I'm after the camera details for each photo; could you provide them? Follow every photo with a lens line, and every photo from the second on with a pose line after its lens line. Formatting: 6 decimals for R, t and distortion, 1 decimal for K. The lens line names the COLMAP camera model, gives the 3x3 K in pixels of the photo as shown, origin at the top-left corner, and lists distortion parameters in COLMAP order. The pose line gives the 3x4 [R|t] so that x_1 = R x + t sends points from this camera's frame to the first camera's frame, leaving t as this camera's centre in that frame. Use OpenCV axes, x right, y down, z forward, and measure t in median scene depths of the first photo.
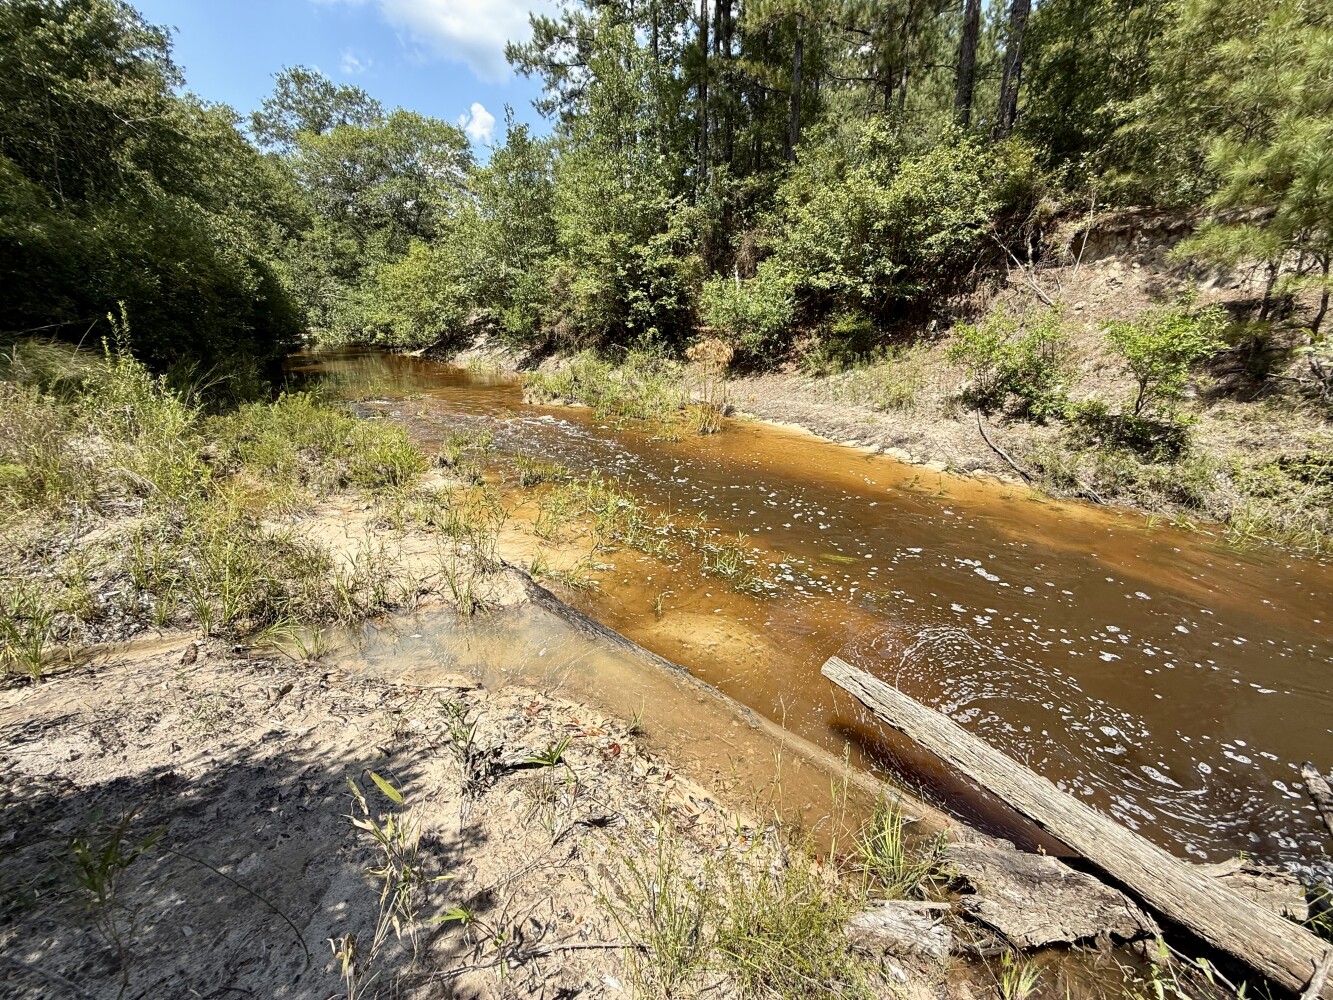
lens RADIAL K [[524.4, 0, 666.5], [0, 524.4, 500.0], [0, 0, 1]] dist [0.001188, -0.000008]
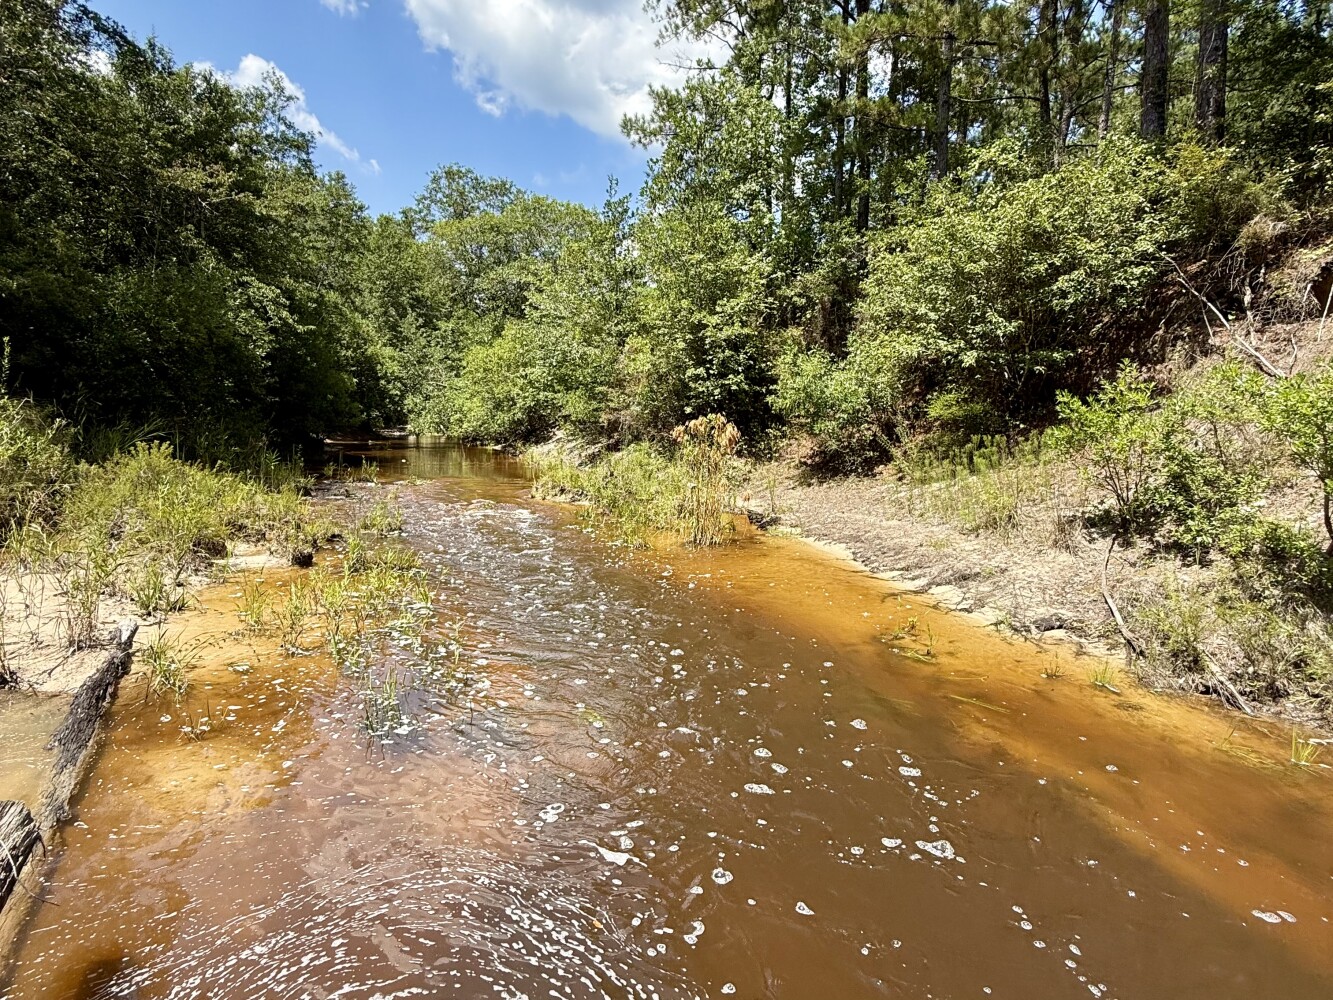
lens RADIAL K [[701.4, 0, 666.5], [0, 701.4, 500.0], [0, 0, 1]] dist [-0.001727, 0.000144]
pose [[0.955036, 0.064911, -0.289298, 0.231501], [-0.129807, 0.968797, -0.211148, 0.011914], [0.266565, 0.239206, 0.933661, 0.086721]]
